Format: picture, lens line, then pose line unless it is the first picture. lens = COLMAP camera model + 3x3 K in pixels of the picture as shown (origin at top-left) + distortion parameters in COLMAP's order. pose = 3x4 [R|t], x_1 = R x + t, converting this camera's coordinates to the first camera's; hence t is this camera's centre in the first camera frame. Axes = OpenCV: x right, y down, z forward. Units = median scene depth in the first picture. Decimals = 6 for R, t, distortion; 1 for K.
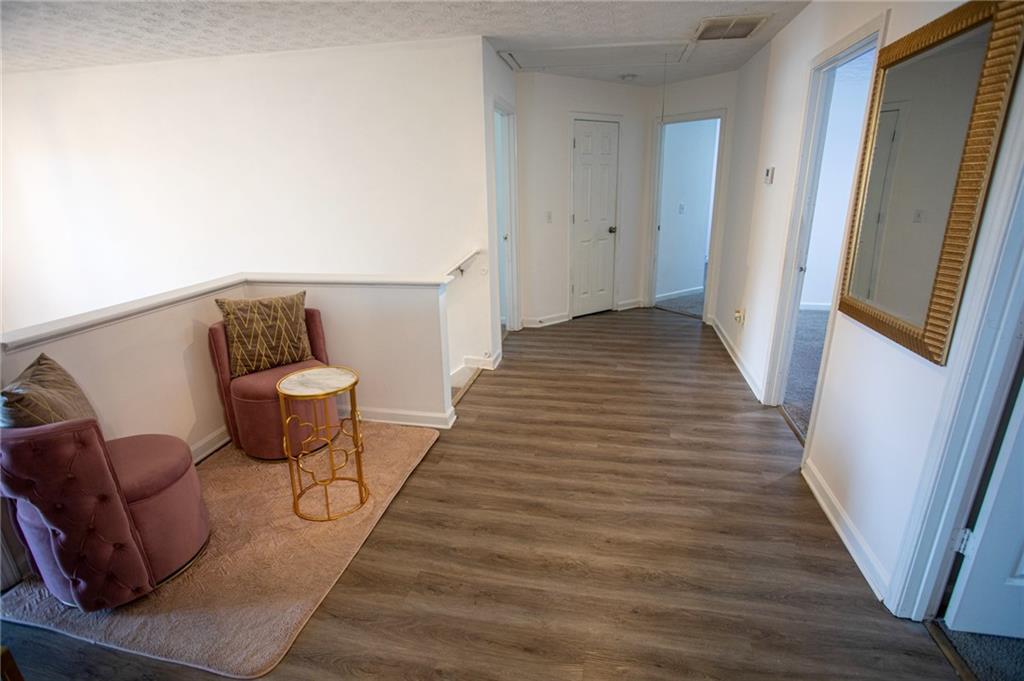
lens RADIAL K [[506.5, 0, 516.8], [0, 506.5, 346.7], [0, 0, 1]] dist [-0.048421, 0.020604]
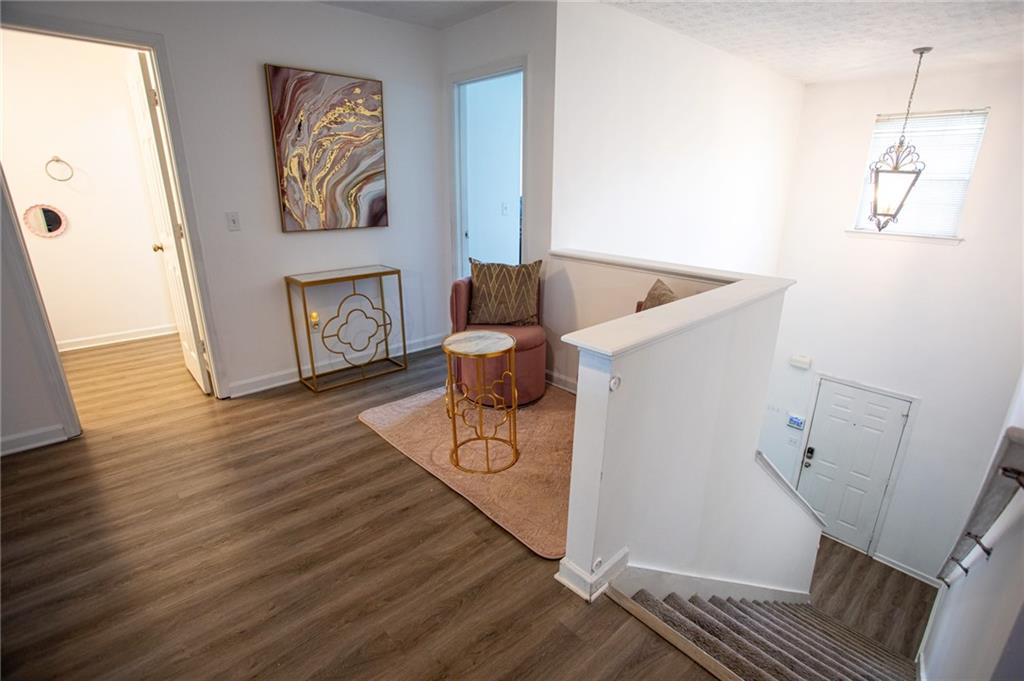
lens RADIAL K [[506.5, 0, 519.8], [0, 506.5, 340.3], [0, 0, 1]] dist [-0.048421, 0.020604]
pose [[-0.597915, 0.254976, -0.759924, 0.335230], [-0.253980, 0.838942, 0.481322, -0.432784], [0.760258, 0.480795, -0.436857, 1.404836]]
